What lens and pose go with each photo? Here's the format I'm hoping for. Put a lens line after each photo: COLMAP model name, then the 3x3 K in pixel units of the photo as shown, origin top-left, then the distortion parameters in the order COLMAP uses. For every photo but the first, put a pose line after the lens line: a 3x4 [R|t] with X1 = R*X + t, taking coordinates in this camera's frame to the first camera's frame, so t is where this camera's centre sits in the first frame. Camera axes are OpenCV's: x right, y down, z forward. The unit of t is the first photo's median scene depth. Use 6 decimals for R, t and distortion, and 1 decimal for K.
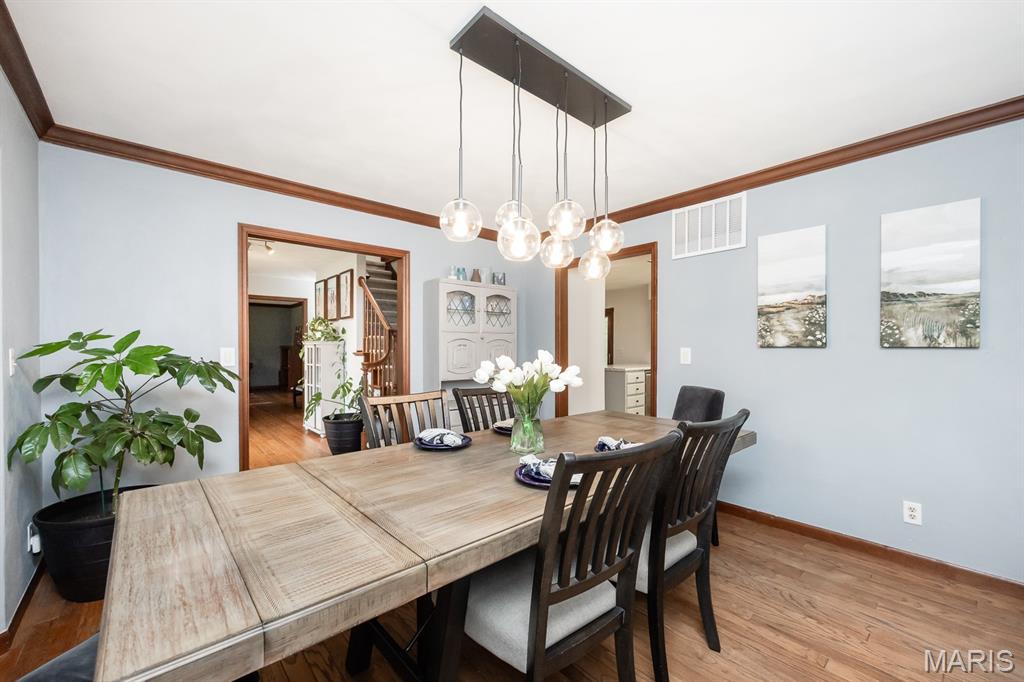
lens RADIAL K [[401.2, 0, 486.3], [0, 401.2, 350.2], [0, 0, 1]] dist [0.001191, 0.000456]
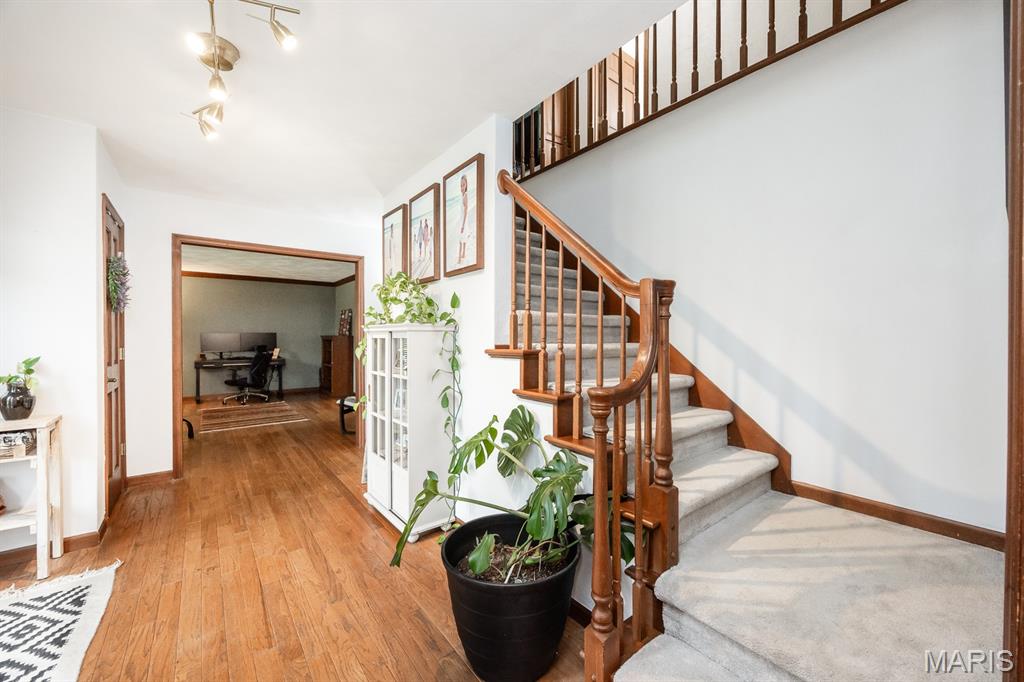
lens RADIAL K [[401.2, 0, 508.5], [0, 401.2, 338.6], [0, 0, 1]] dist [0.001191, 0.000456]
pose [[0.999186, -0.000836, -0.040328, -0.270571], [0.000728, 0.999996, -0.002690, -0.004625], [0.040330, 0.002658, 0.999183, 0.537372]]
